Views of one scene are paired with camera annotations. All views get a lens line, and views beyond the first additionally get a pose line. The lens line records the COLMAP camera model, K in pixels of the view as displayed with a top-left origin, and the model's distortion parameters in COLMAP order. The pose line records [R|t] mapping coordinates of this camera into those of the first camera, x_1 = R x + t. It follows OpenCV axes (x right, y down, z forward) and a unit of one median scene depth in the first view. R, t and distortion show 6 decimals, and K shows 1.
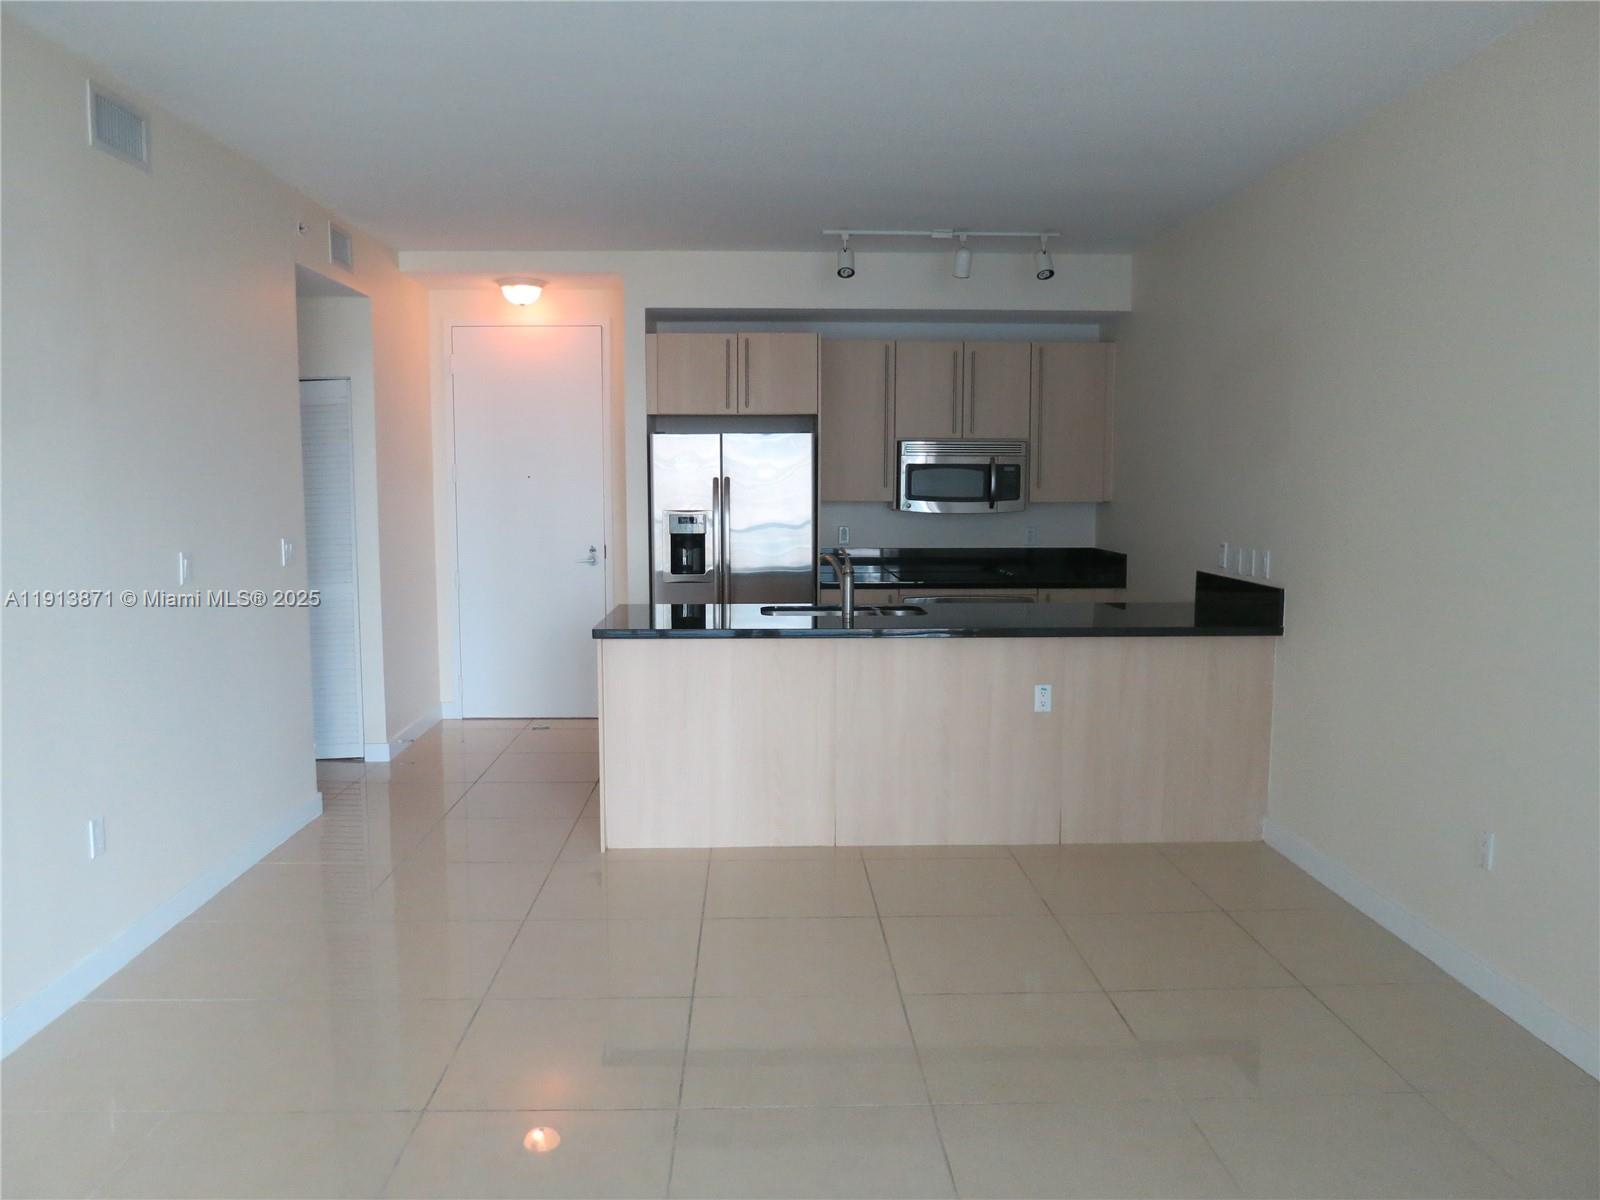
lens RADIAL K [[1162.6, 0, 795.1], [0, 1162.6, 599.0], [0, 0, 1]] dist [-0.048122, 0.012933]
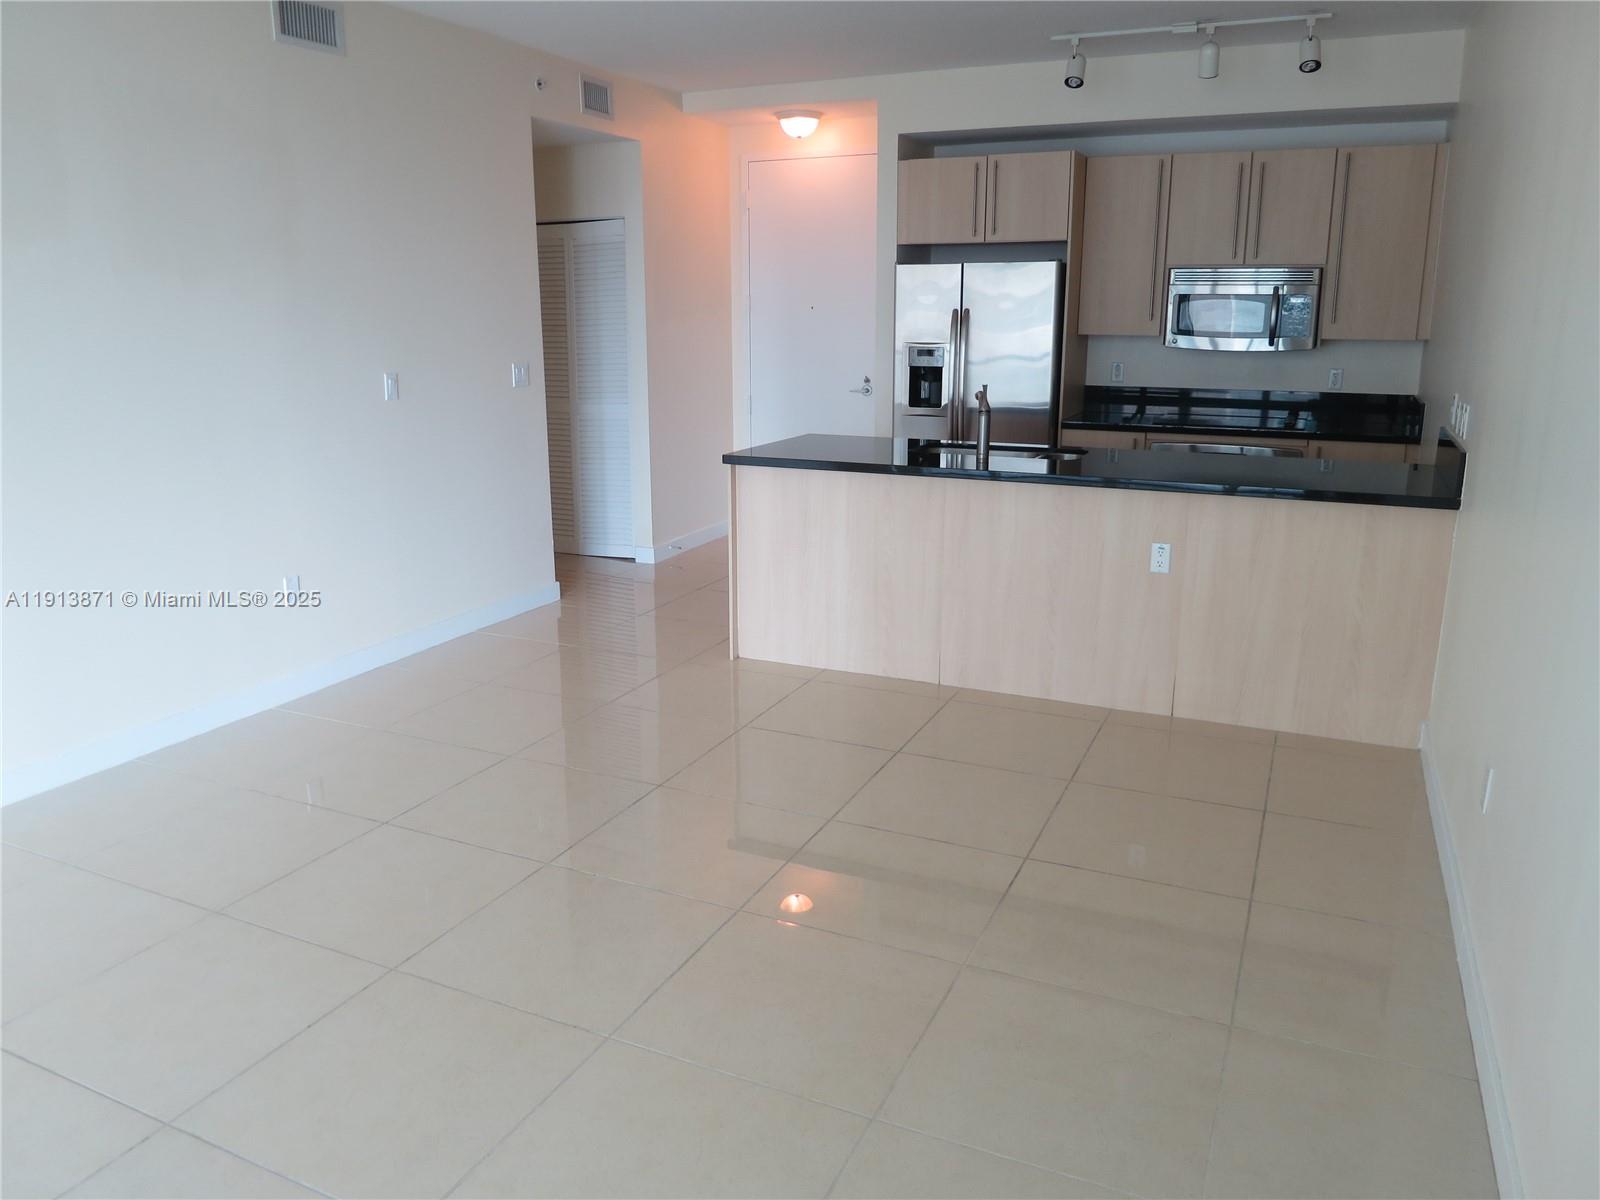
lens RADIAL K [[1162.6, 0, 795.1], [0, 1162.6, 599.0], [0, 0, 1]] dist [-0.048122, 0.012933]
pose [[0.893965, 0.107974, -0.434935, 0.262141], [-0.043839, 0.986956, 0.154908, -0.008268], [0.445987, -0.119416, 0.887037, 0.041062]]
